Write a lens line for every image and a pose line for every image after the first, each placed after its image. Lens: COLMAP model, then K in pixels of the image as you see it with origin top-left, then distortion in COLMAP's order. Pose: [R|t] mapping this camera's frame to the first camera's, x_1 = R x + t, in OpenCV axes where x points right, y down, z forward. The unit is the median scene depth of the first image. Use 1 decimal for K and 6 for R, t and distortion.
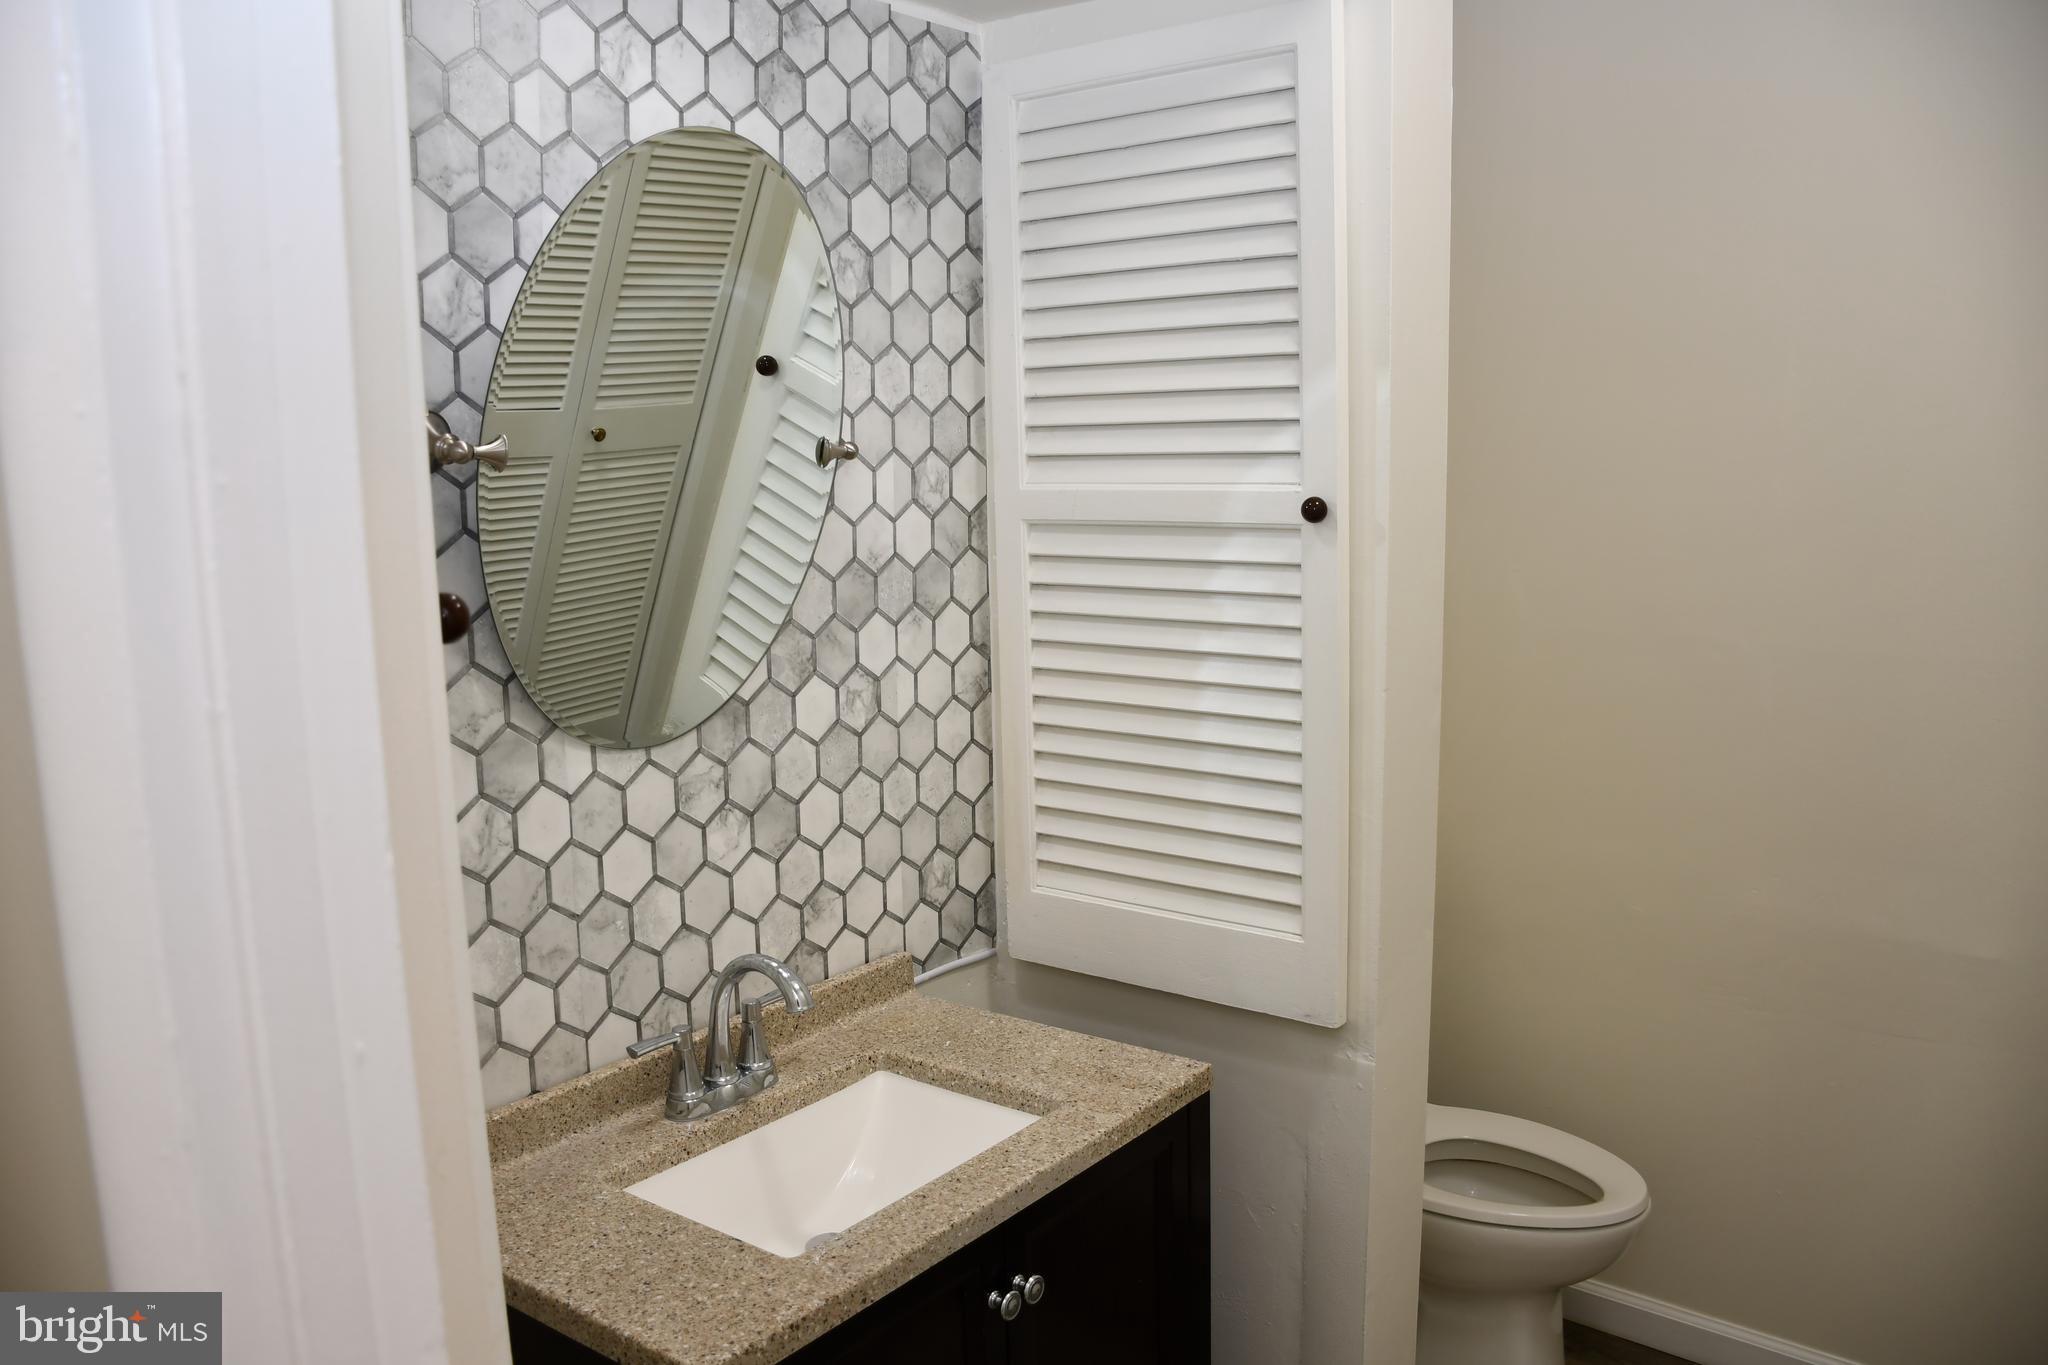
lens RADIAL K [[1611.1, 0, 1016.4], [0, 1611.1, 688.2], [0, 0, 1]] dist [-0.147870, 0.102684]
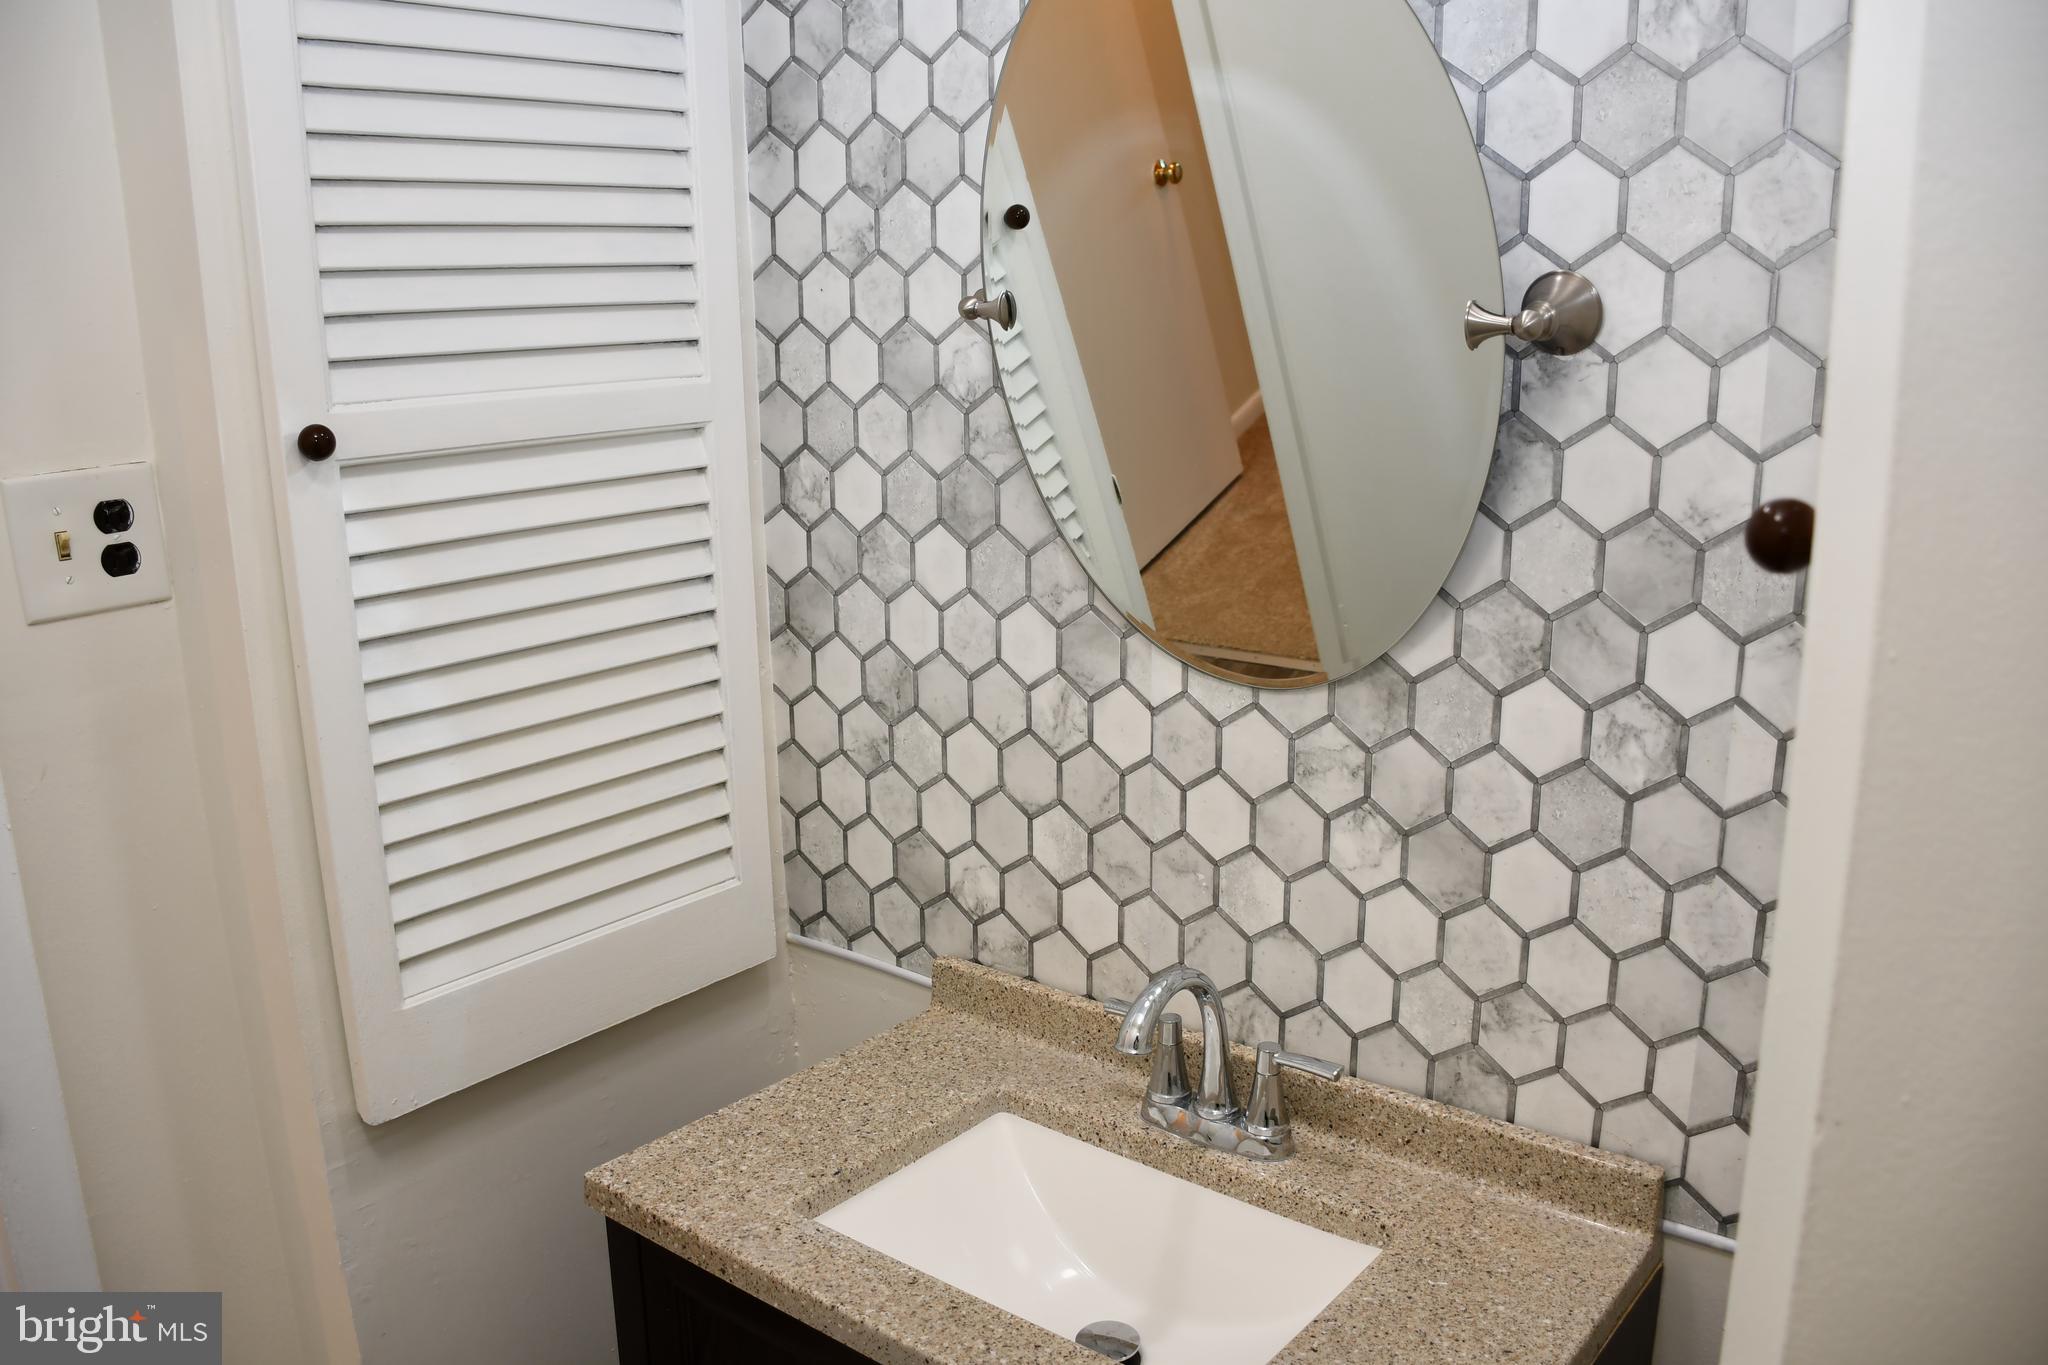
lens RADIAL K [[1611.1, 0, 1016.4], [0, 1611.1, 688.2], [0, 0, 1]] dist [-0.147870, 0.102684]
pose [[-0.013746, 0.250369, -0.968053, 0.512852], [-0.147719, 0.957013, 0.249611, -0.136207], [0.988934, 0.146431, 0.023829, 0.807071]]
